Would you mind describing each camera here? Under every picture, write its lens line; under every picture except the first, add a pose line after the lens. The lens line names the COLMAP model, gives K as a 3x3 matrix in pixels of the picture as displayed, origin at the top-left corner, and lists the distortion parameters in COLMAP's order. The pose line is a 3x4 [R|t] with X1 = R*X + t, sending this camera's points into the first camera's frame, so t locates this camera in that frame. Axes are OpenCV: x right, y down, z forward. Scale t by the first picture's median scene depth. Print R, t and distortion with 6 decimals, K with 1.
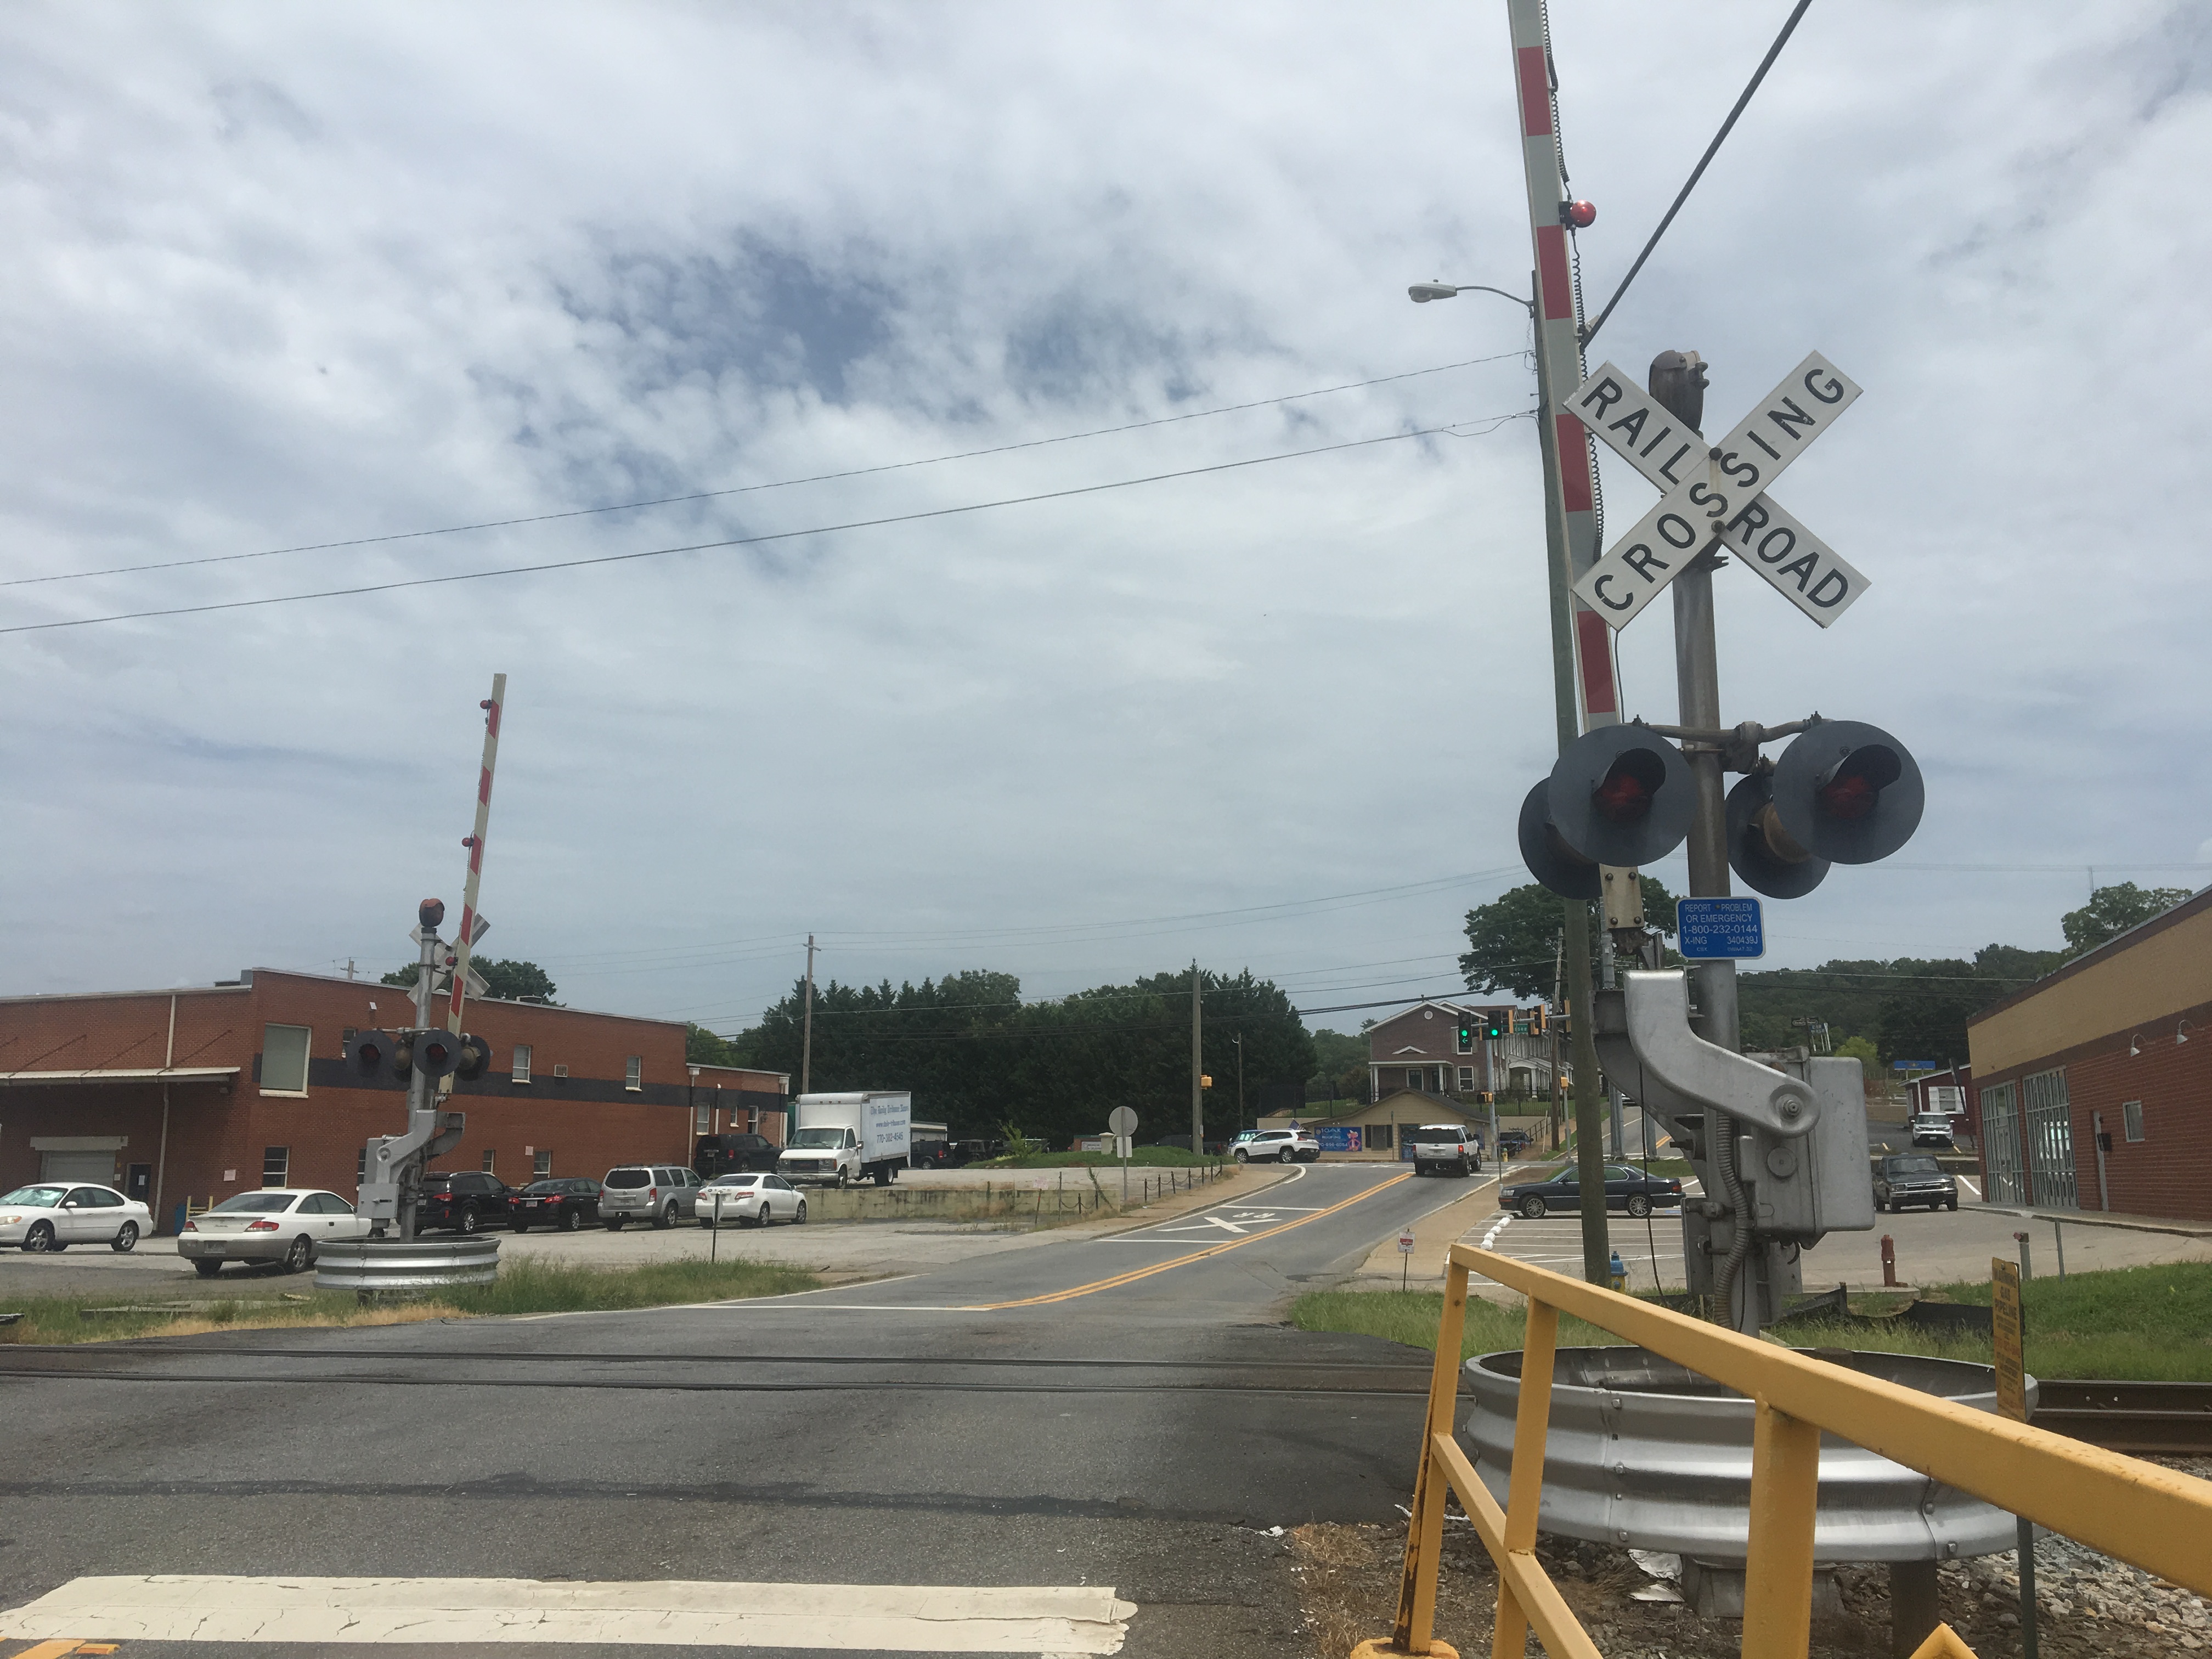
lens RADIAL K [[1874.5, 0, 1105.7], [0, 1874.5, 813.7], [0, 0, 1]] dist [0.089368, -0.155481]
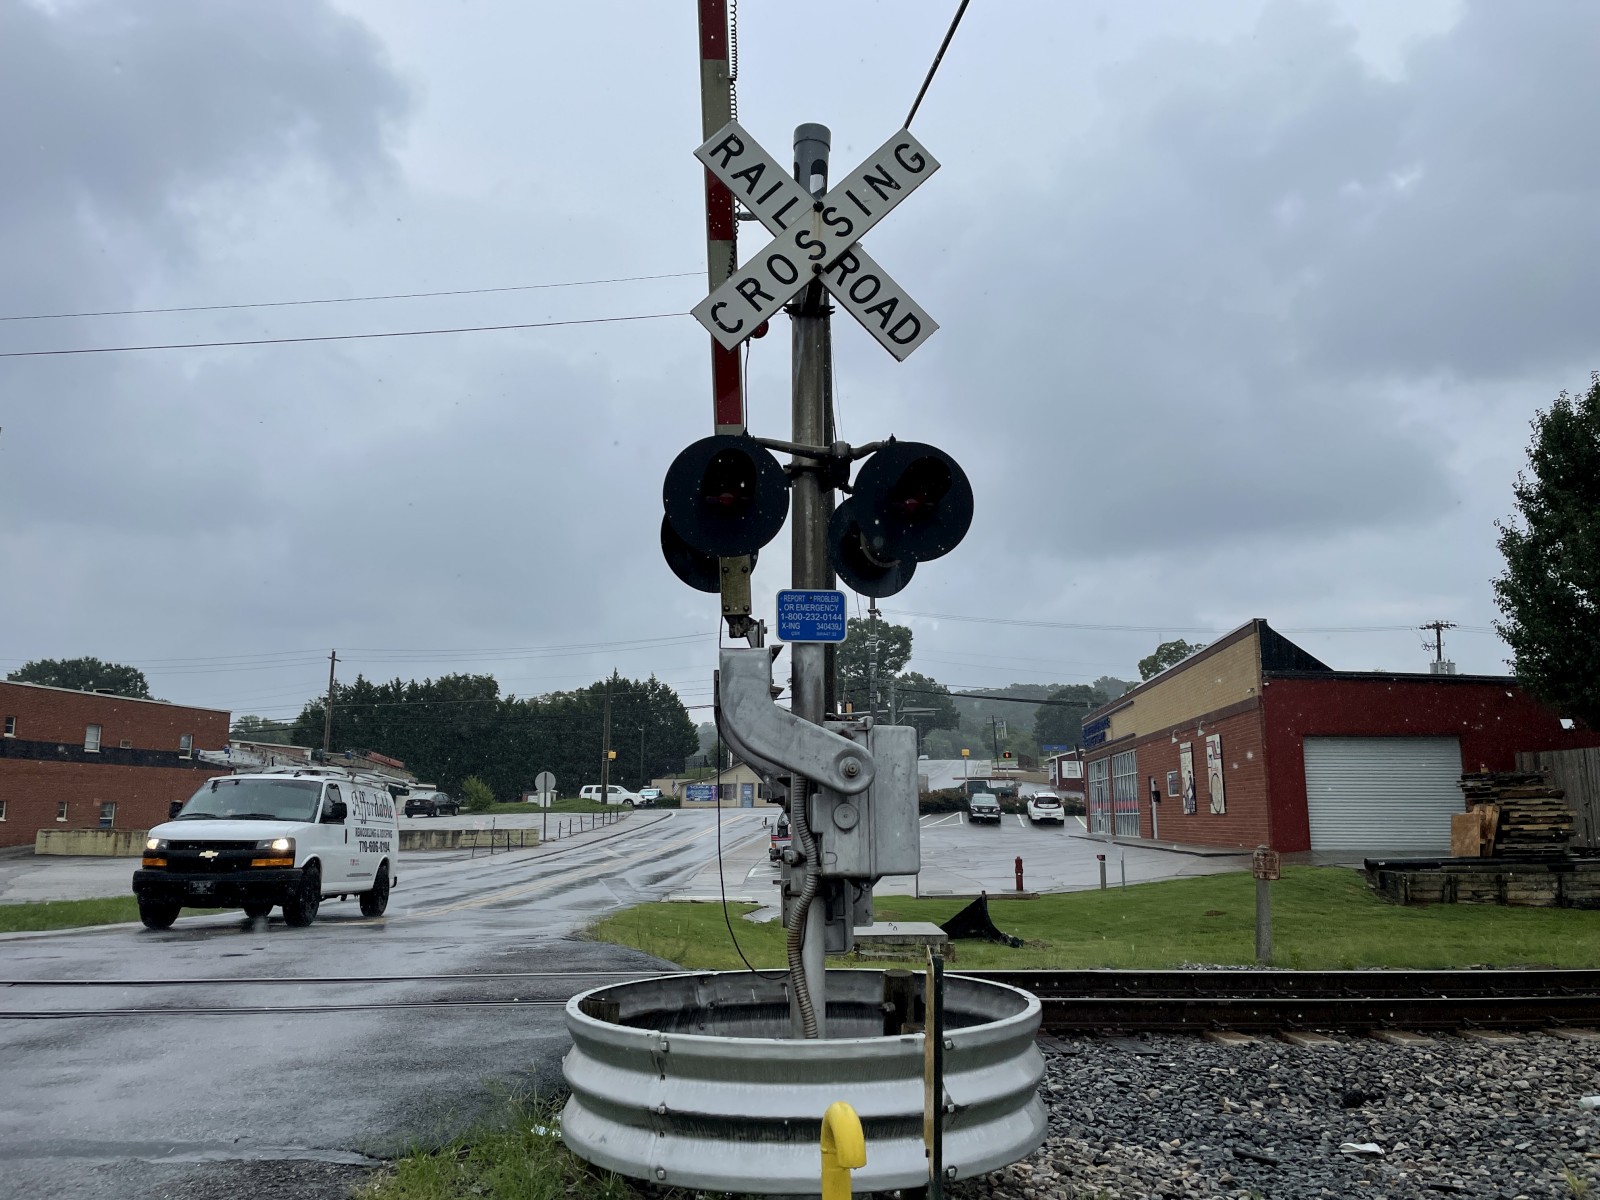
lens RADIAL K [[1195.1, 0, 807.3], [0, 1195.1, 591.2], [0, 0, 1]] dist [0.090071, -0.110905]
pose [[0.979735, 0.036211, 0.197000, 0.153685], [-0.037179, 0.999308, 0.001215, 0.038556], [-0.196820, -0.008514, 0.980403, 0.236992]]
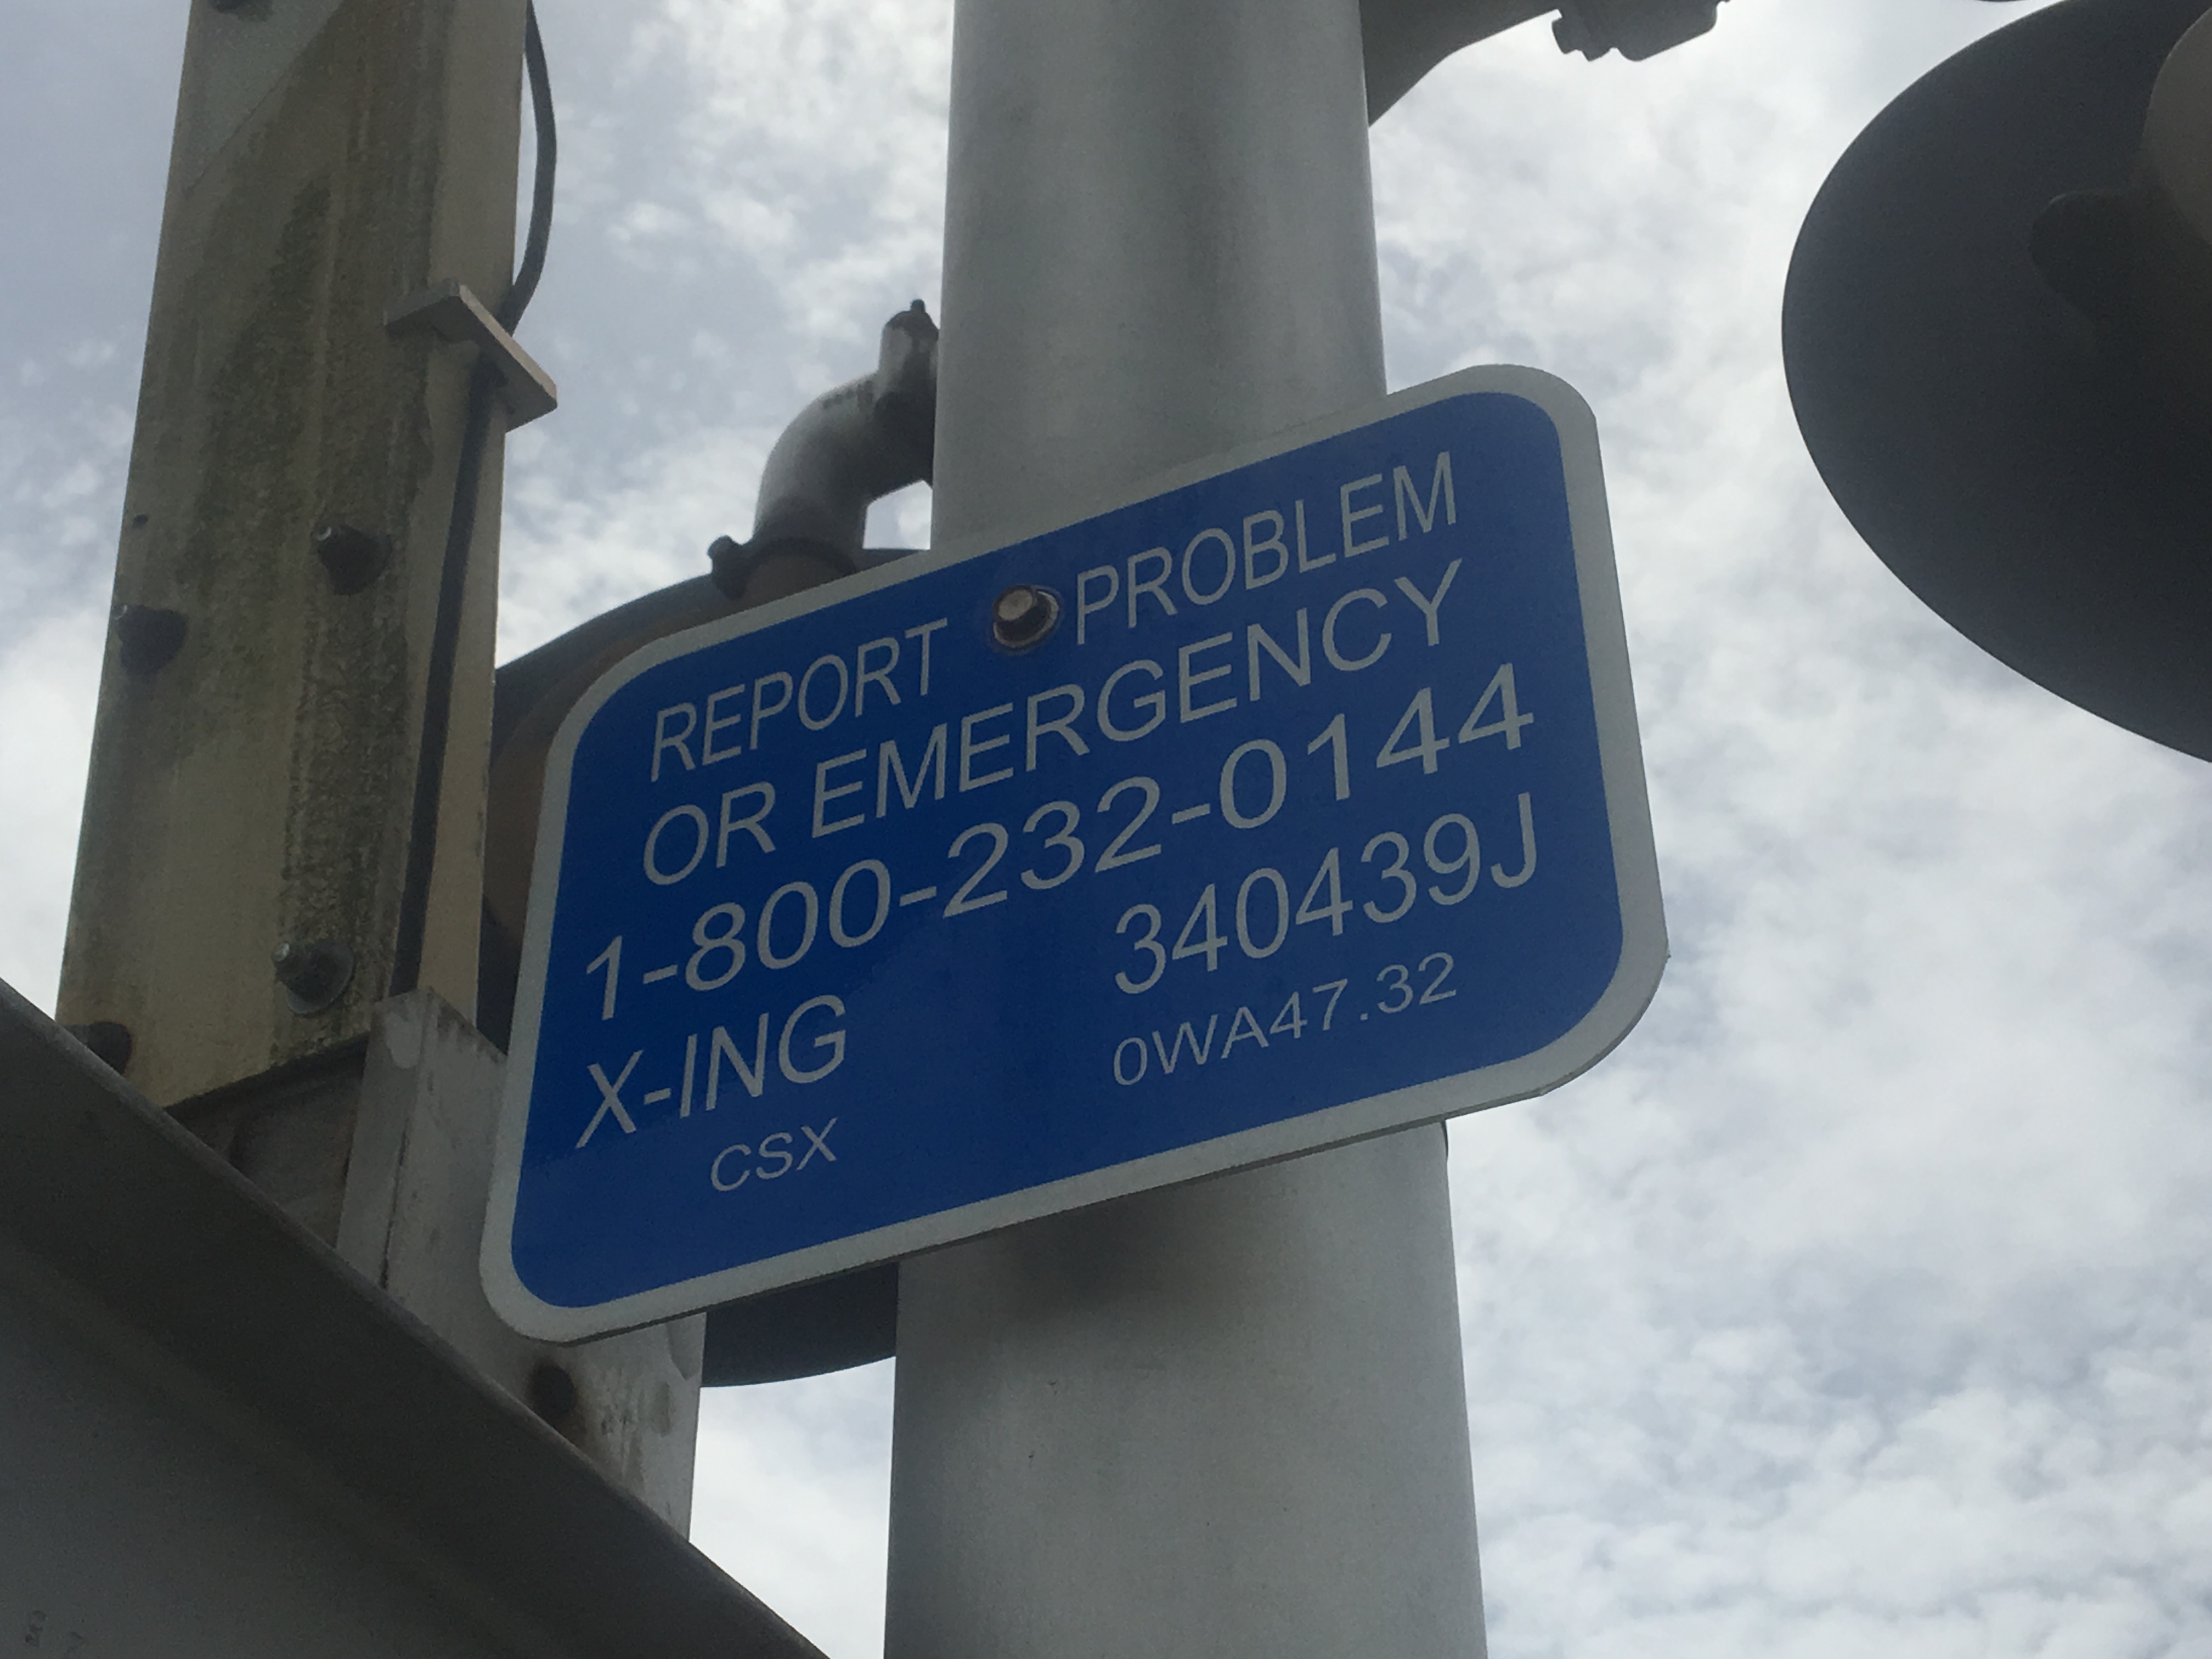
lens RADIAL K [[3537.3, 0, 1106.0], [0, 3537.3, 829.5], [0, 0, 1]] dist [0.050056, 0.018148]
pose [[0.930417, -0.233148, -0.282784, 0.317617], [0.066194, 0.865783, -0.496023, 0.108606], [0.360477, 0.442789, 0.820971, 0.780583]]
